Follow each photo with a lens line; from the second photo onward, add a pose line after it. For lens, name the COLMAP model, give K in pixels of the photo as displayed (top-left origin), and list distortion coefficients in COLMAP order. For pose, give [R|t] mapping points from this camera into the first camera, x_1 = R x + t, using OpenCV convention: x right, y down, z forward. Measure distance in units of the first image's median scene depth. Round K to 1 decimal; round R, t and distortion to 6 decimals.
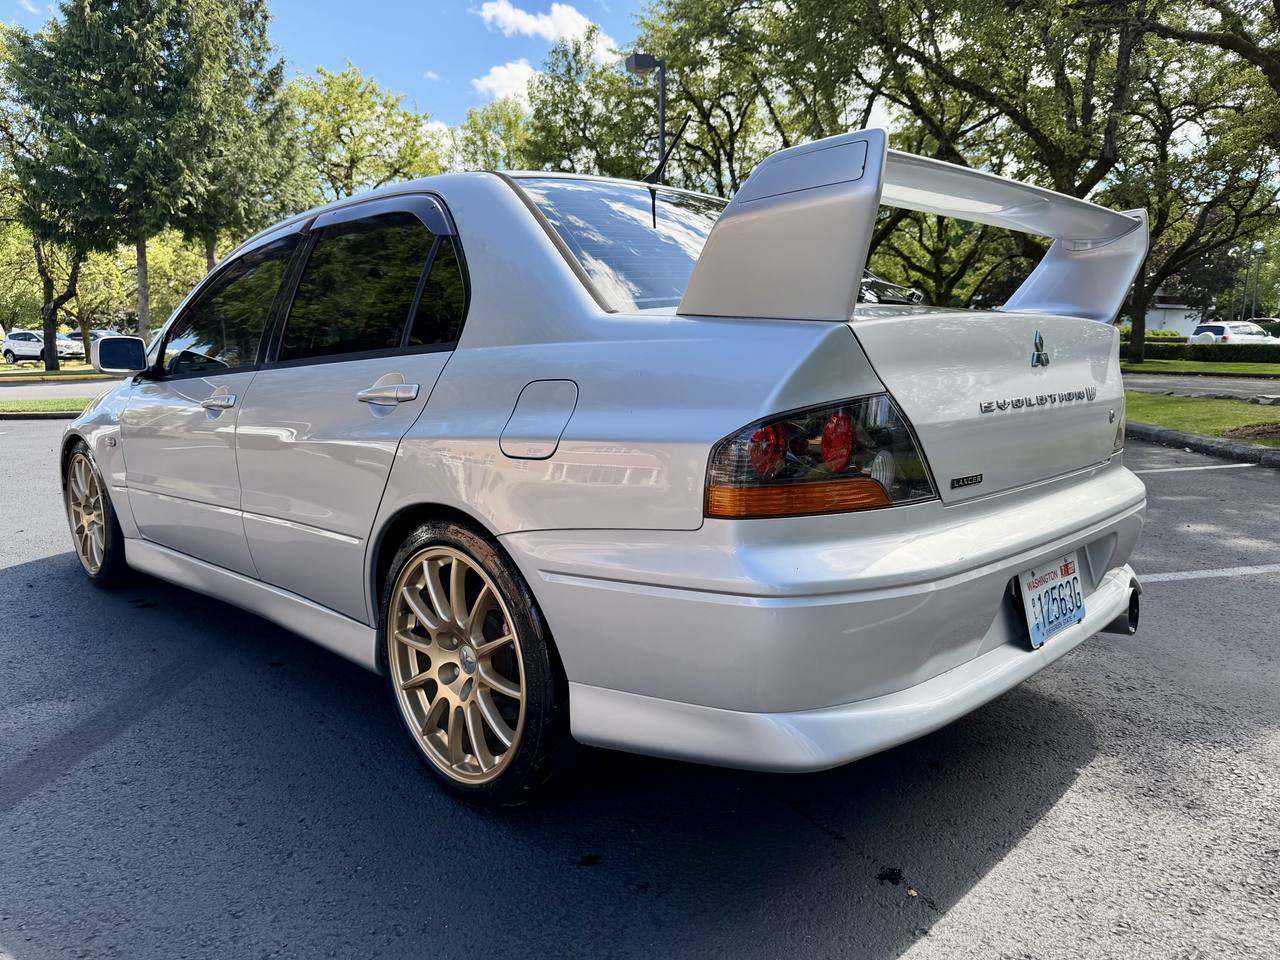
lens RADIAL K [[905.3, 0, 640.0], [0, 905.3, 480.0], [0, 0, 1]] dist [-0.000247, -0.006248]
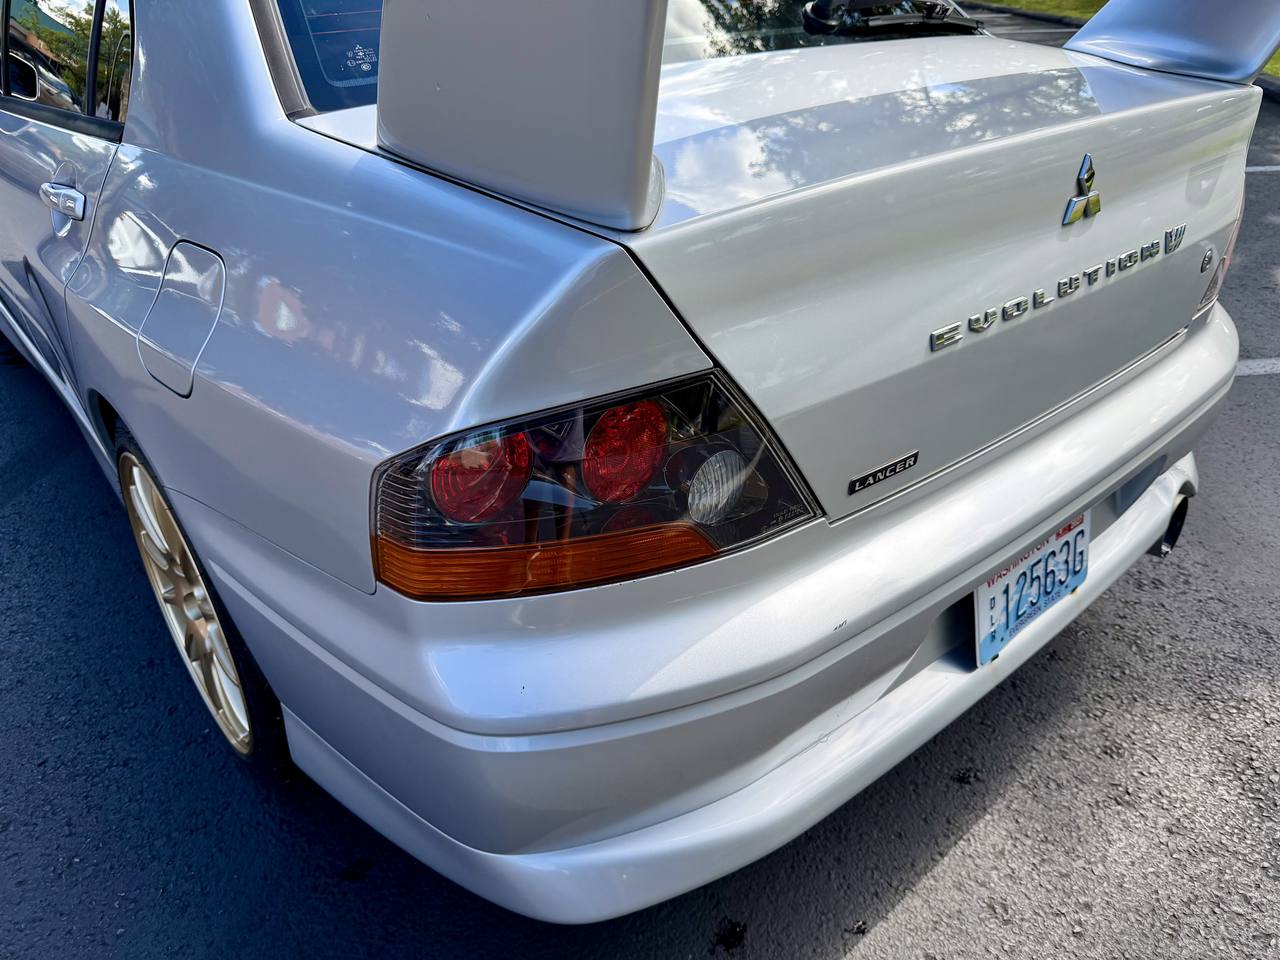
lens RADIAL K [[905.3, 0, 640.0], [0, 905.3, 480.0], [0, 0, 1]] dist [-0.000247, -0.006248]
pose [[0.995931, 0.051934, -0.073645, 0.224228], [-0.021566, 0.930843, 0.364782, -0.186589], [0.087497, -0.361710, 0.928176, 0.398625]]
